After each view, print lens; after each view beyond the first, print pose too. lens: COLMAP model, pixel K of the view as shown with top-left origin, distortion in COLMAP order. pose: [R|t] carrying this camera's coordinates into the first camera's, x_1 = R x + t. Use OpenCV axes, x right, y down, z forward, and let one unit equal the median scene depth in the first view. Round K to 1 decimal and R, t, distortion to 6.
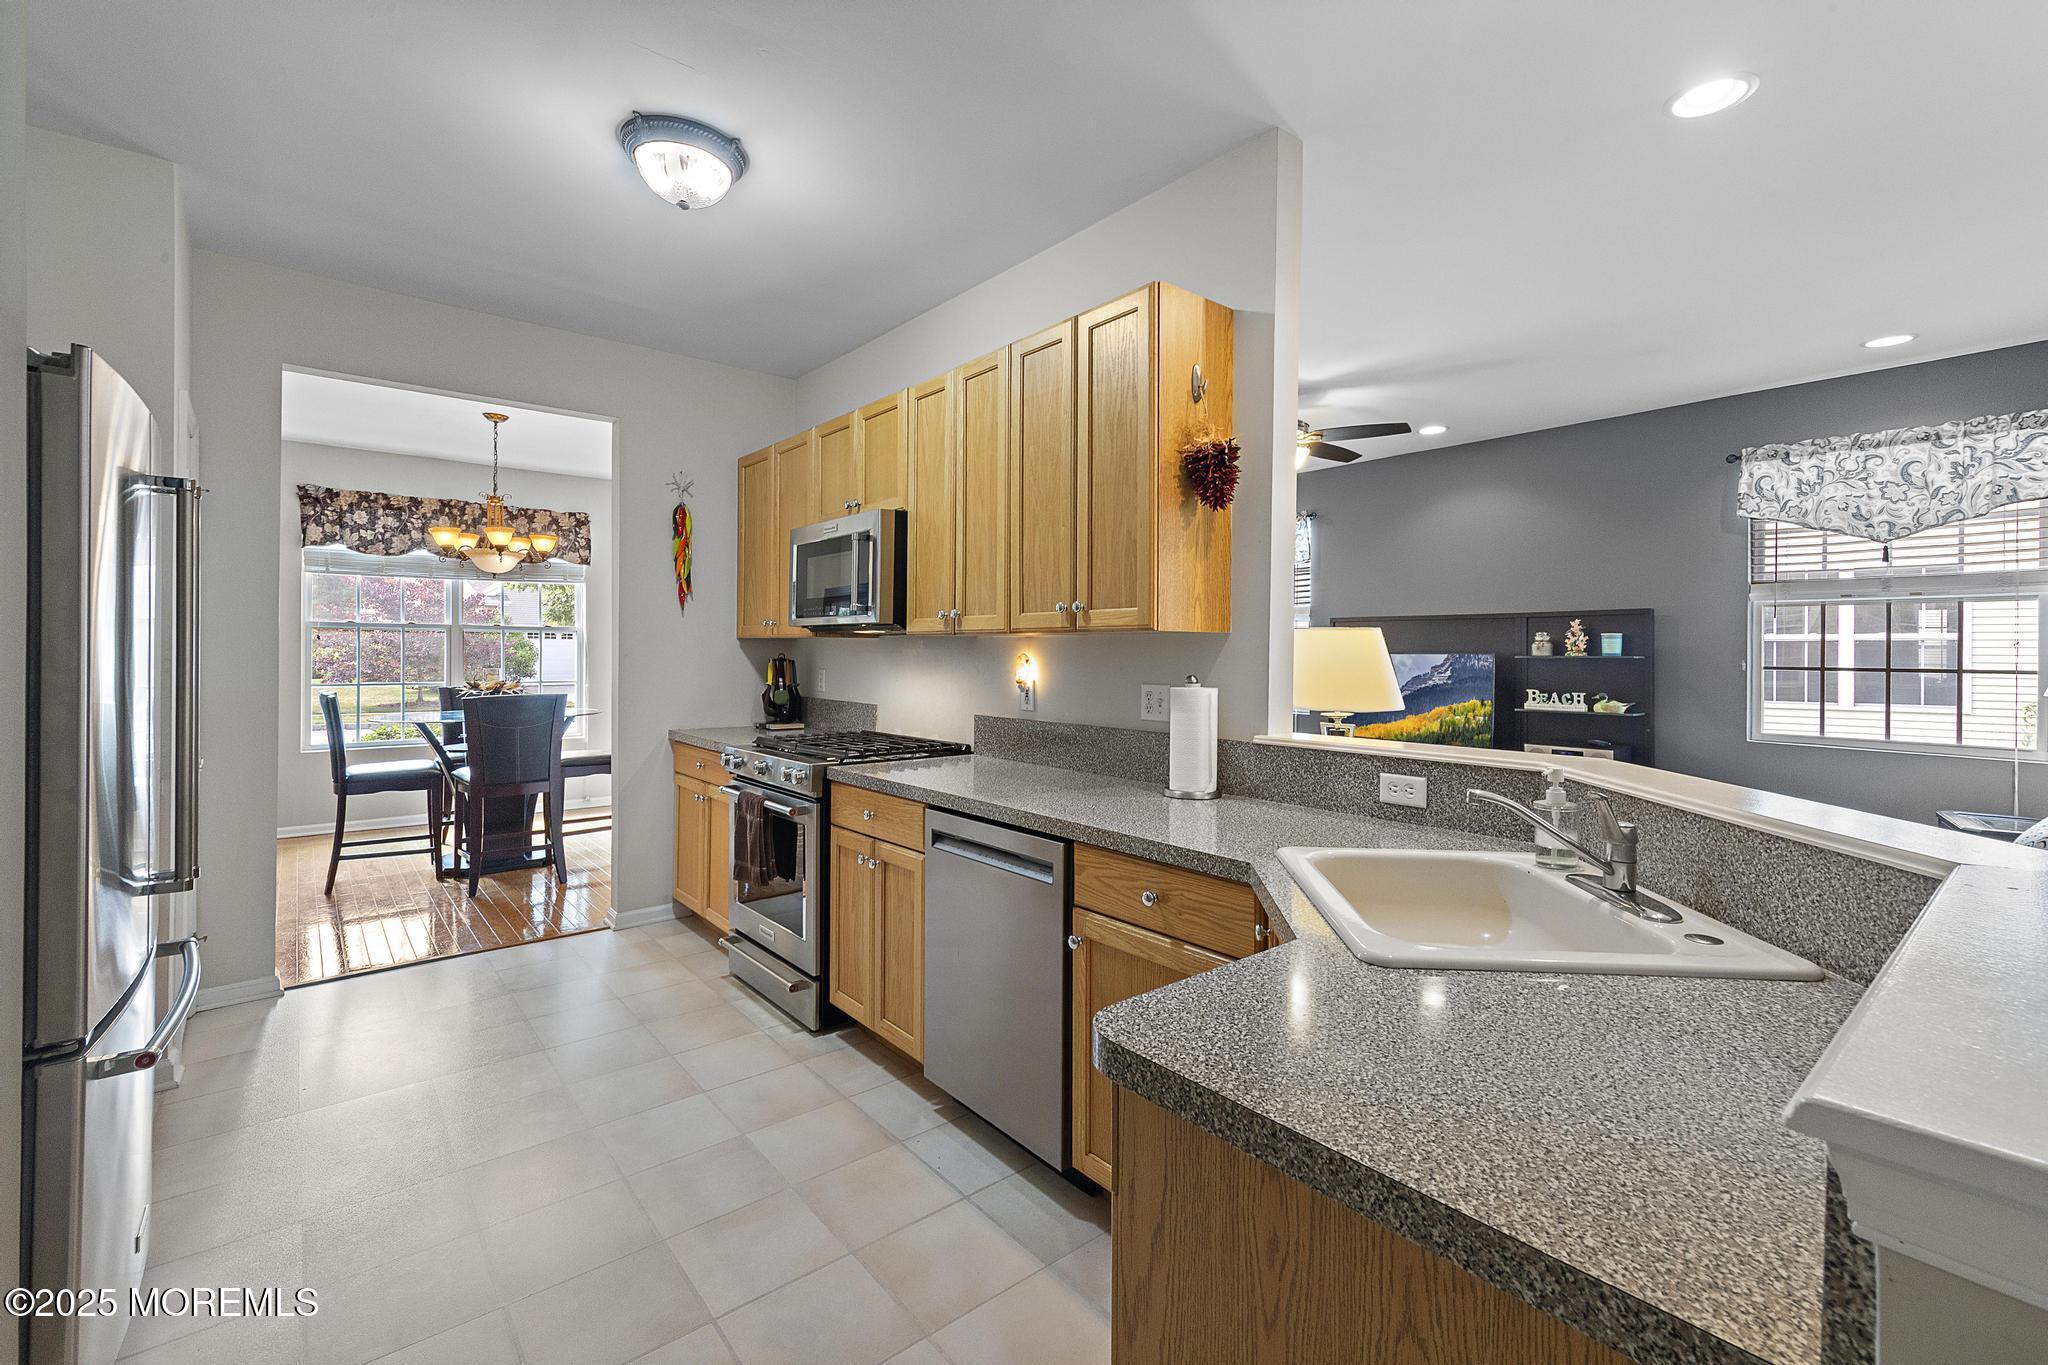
lens RADIAL K [[877.6, 0, 1037.2], [0, 877.6, 646.6], [0, 0, 1]] dist [0.008778, 0.000216]
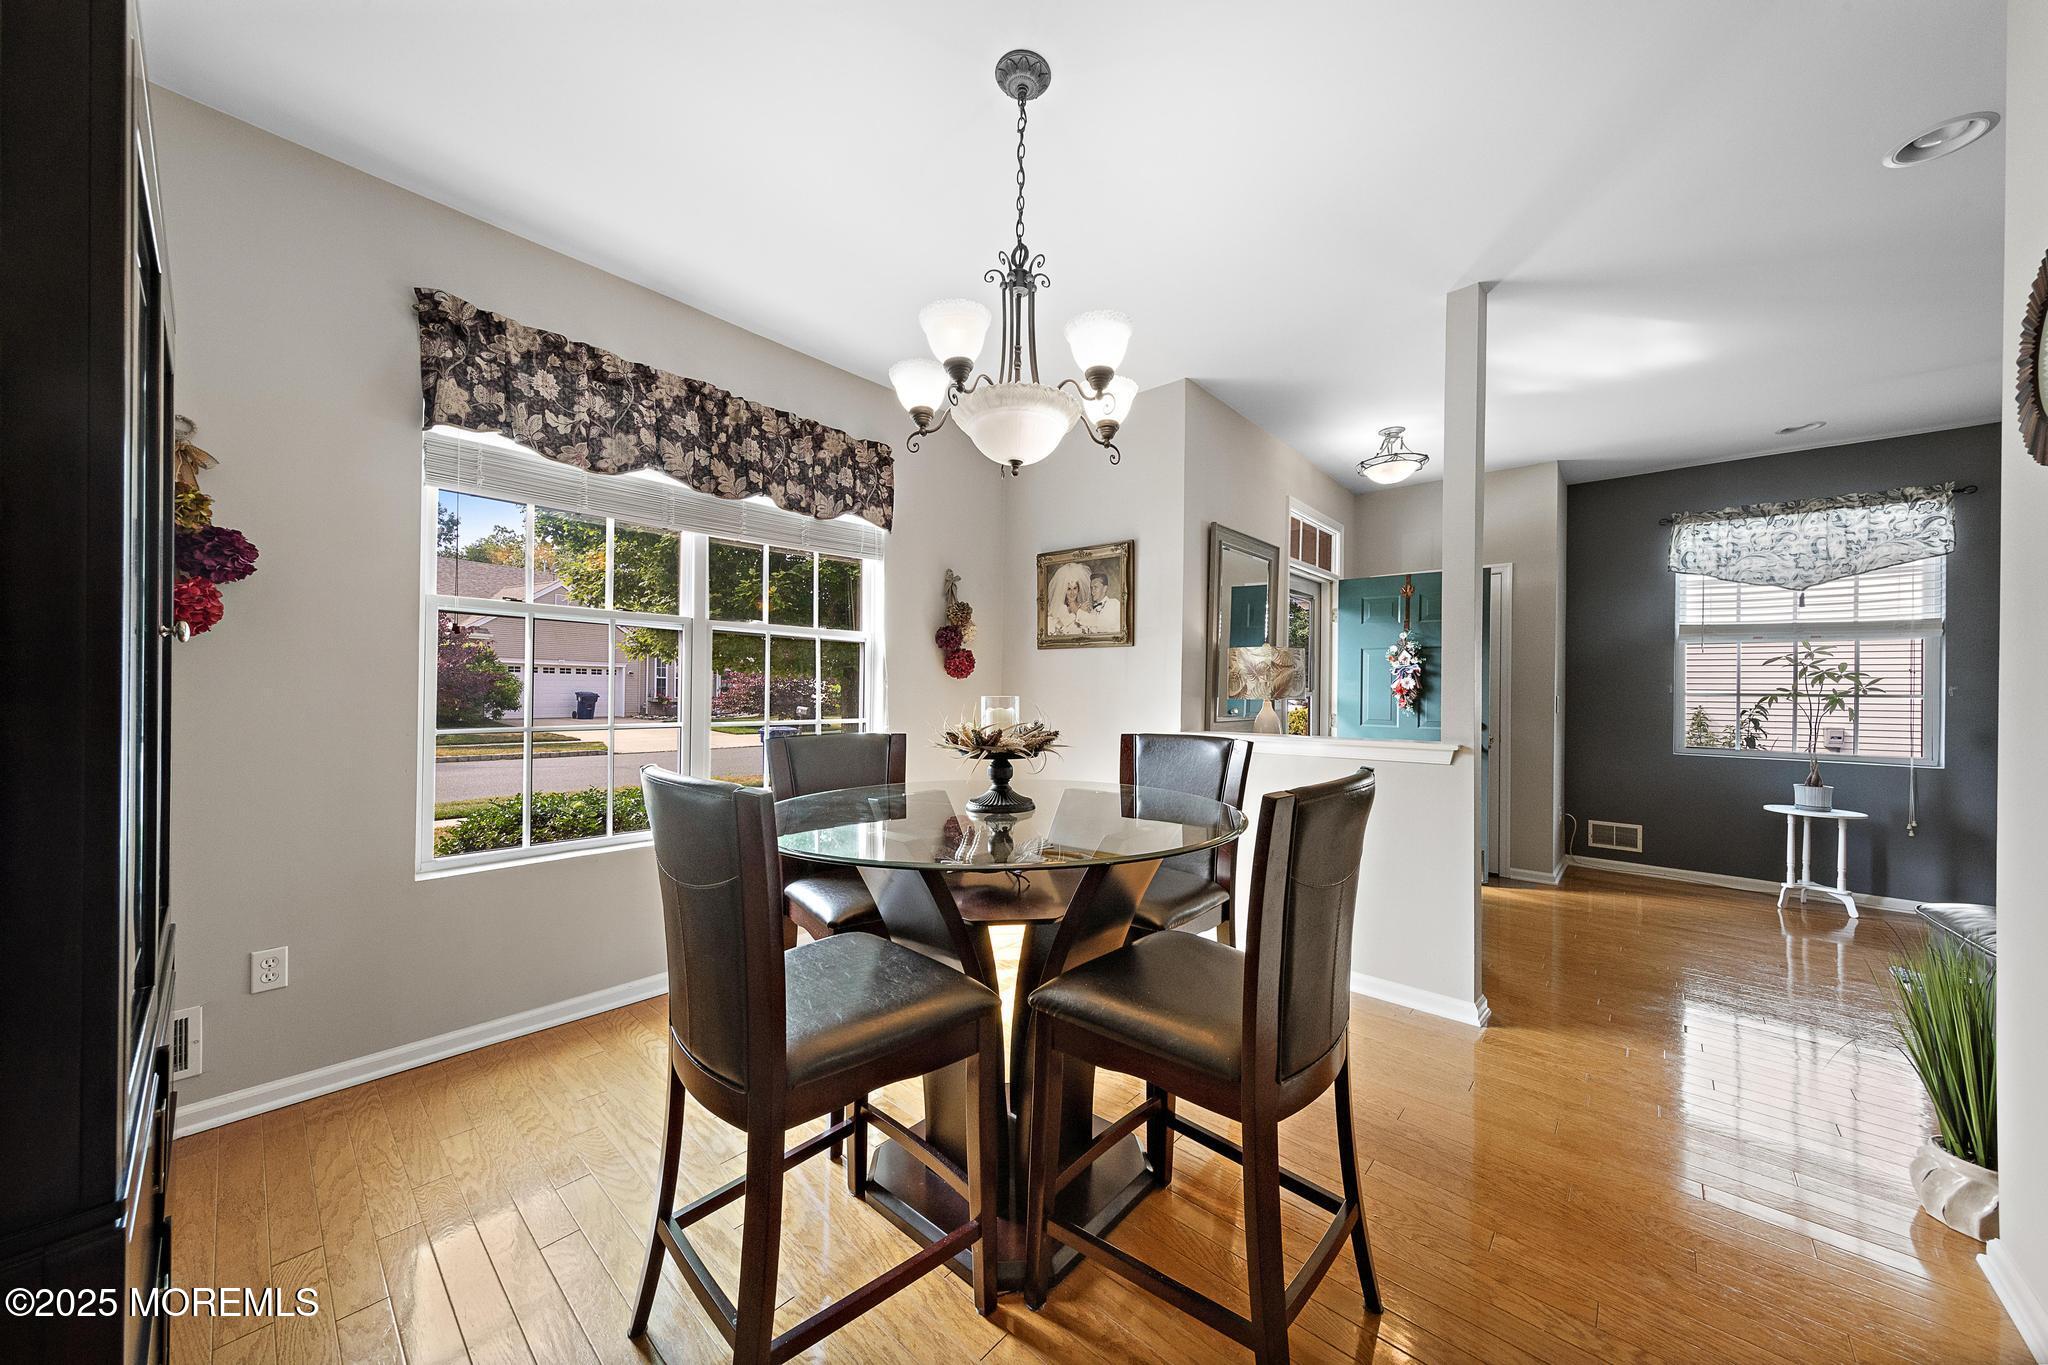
lens RADIAL K [[699.0, 0, 1024.0], [0, 699.0, 682.5], [0, 0, 1]] dist [0.008463, -0.000170]
pose [[0.989985, 0.008582, 0.140909, -0.675042], [-0.008040, 0.999958, -0.004412, 0.019624], [-0.140941, 0.003235, 0.990013, 0.700900]]
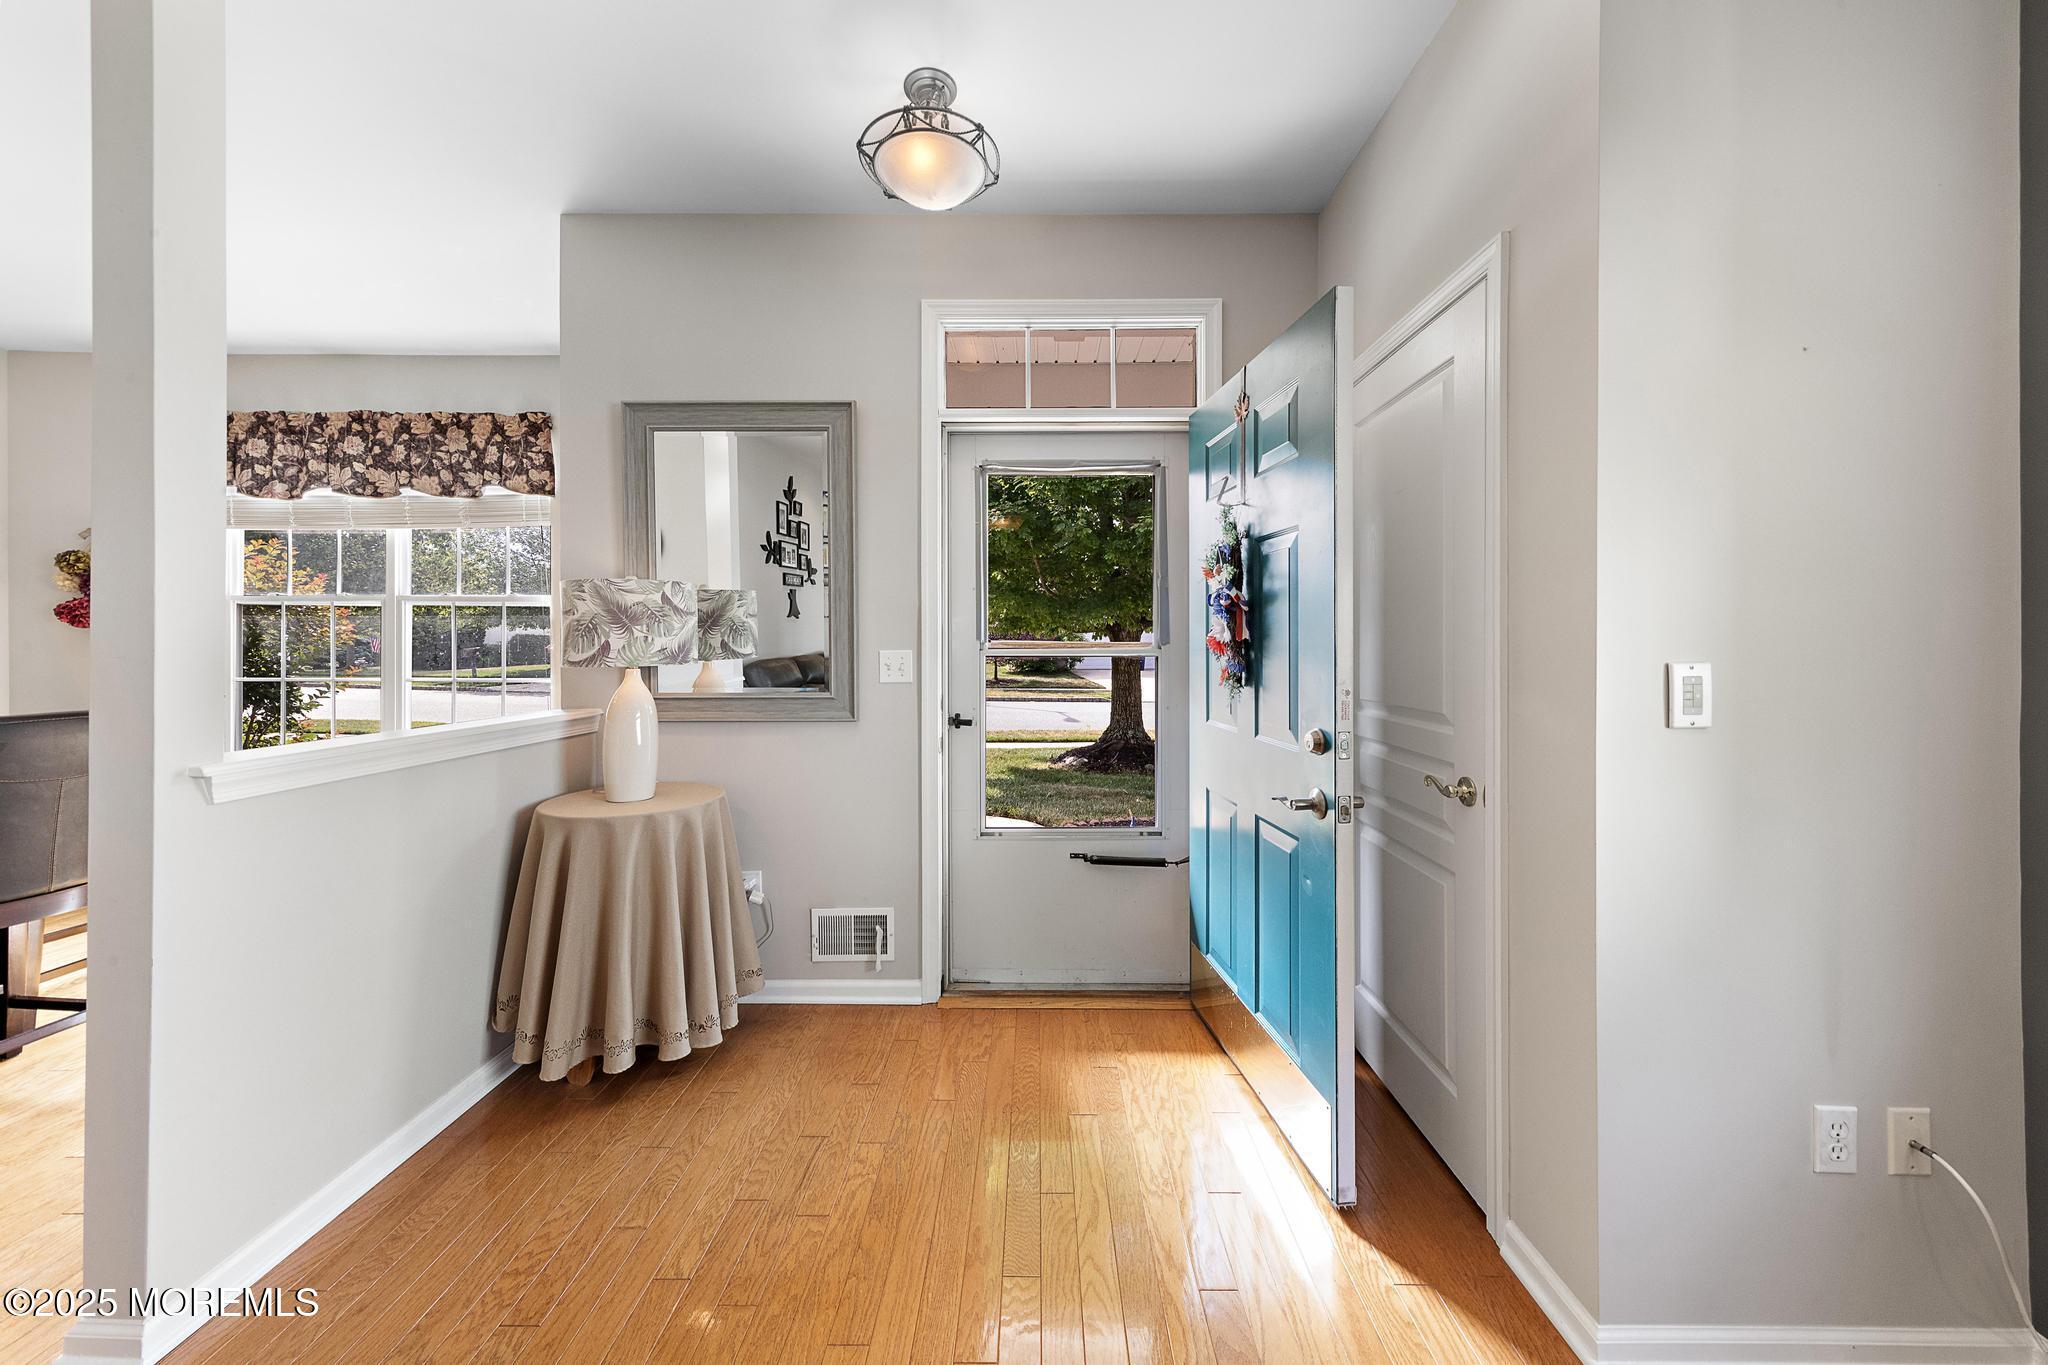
lens RADIAL K [[712.1, 0, 1034.8], [0, 712.1, 638.2], [0, 0, 1]] dist [0.007059, -0.000118]
pose [[0.760504, -0.008716, -0.649274, 0.108799], [0.007906, 0.999960, -0.004162, 0.018408], [0.649285, -0.001968, 0.760543, 1.164740]]
